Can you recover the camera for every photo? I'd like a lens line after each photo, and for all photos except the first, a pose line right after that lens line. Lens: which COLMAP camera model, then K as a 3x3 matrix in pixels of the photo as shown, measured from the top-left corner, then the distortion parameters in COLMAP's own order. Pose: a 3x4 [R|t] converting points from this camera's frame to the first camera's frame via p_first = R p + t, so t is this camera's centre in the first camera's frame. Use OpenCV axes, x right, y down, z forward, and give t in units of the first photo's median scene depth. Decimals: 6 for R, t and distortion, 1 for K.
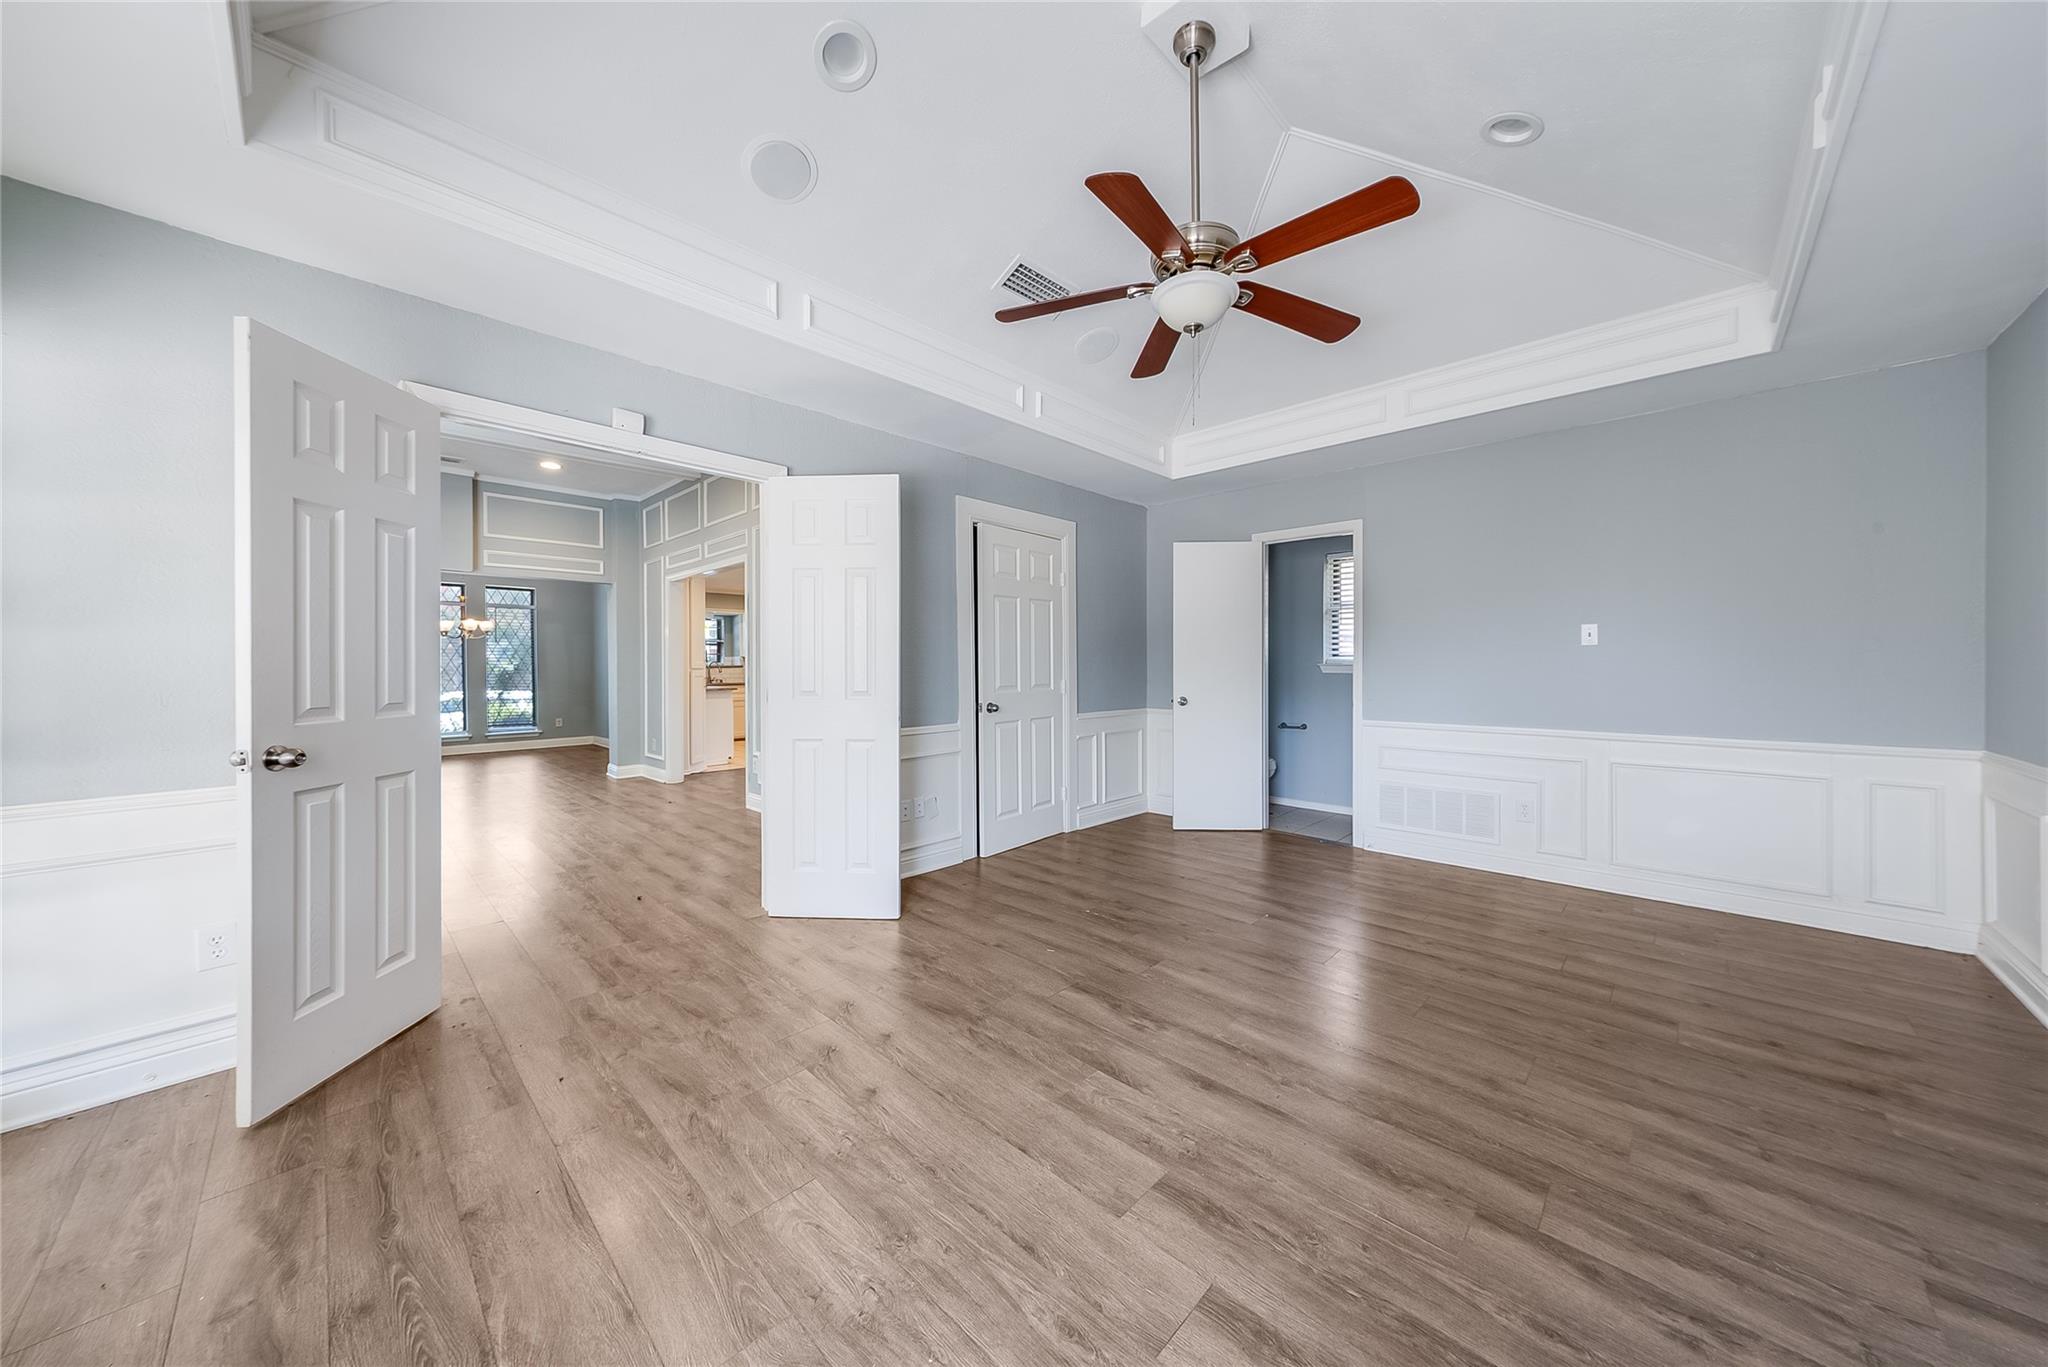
lens RADIAL K [[692.9, 0, 1019.2], [0, 692.9, 666.4], [0, 0, 1]] dist [0.001580, 0.000057]
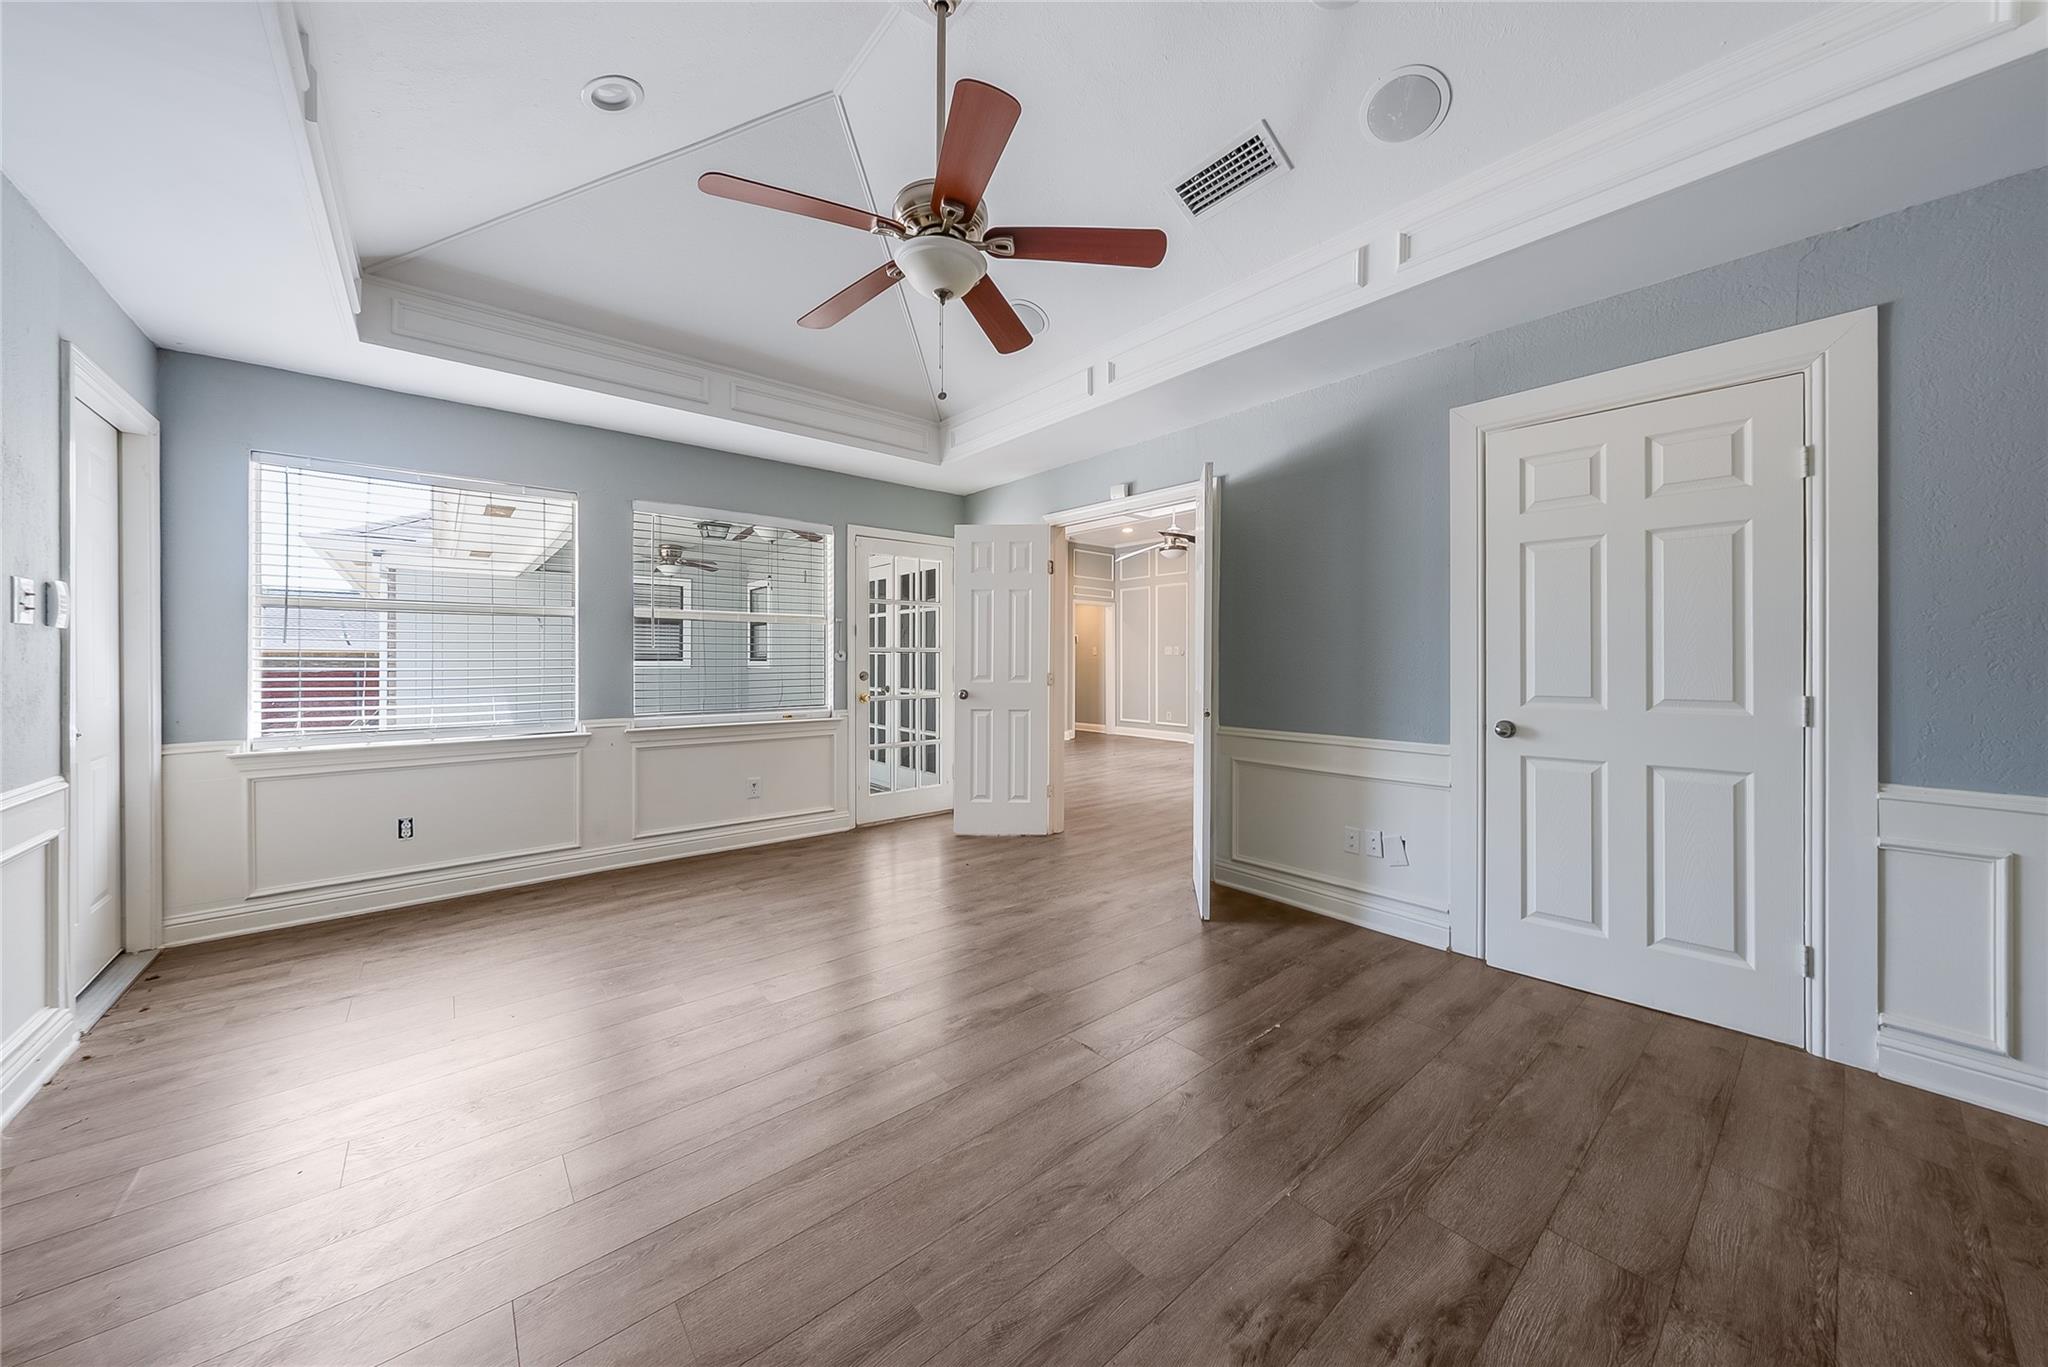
lens RADIAL K [[692.9, 0, 1024.1], [0, 692.9, 658.0], [0, 0, 1]] dist [0.001580, 0.000057]
pose [[-0.095462, 0.005476, -0.995418, 0.350638], [-0.003652, 0.999976, 0.005852, -0.003800], [0.995426, 0.004194, -0.095440, 0.360726]]
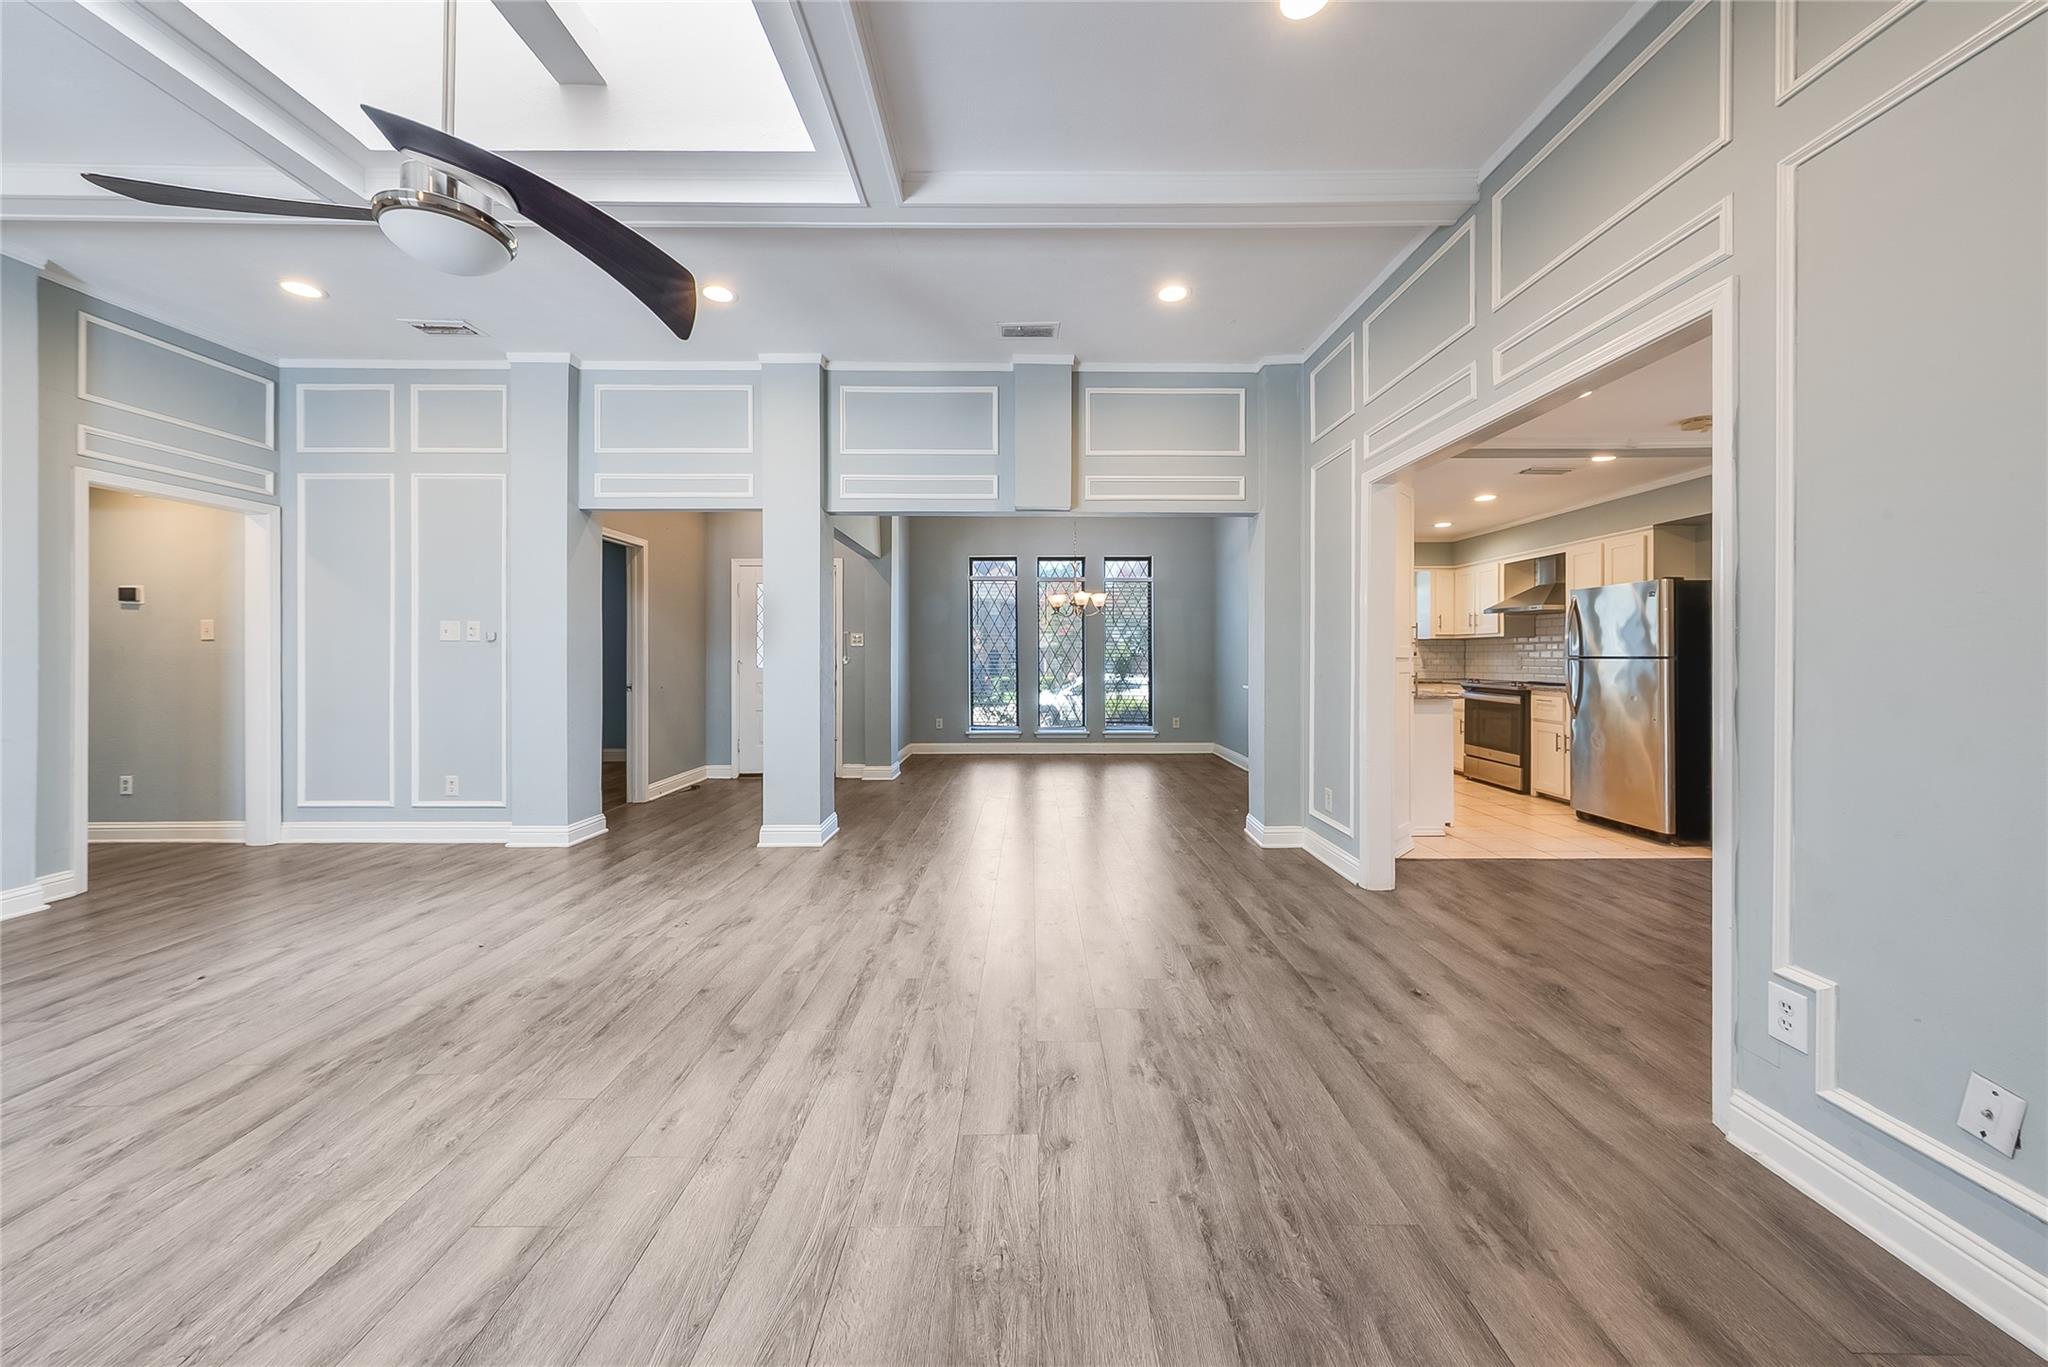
lens RADIAL K [[692.9, 0, 1031.7], [0, 692.9, 652.7], [0, 0, 1]] dist [0.001580, 0.000057]
pose [[0.707075, 0.008264, -0.707091, -0.306194], [-0.009812, 0.999950, 0.001875, 0.001028], [0.707071, 0.005612, 0.707120, 0.449386]]
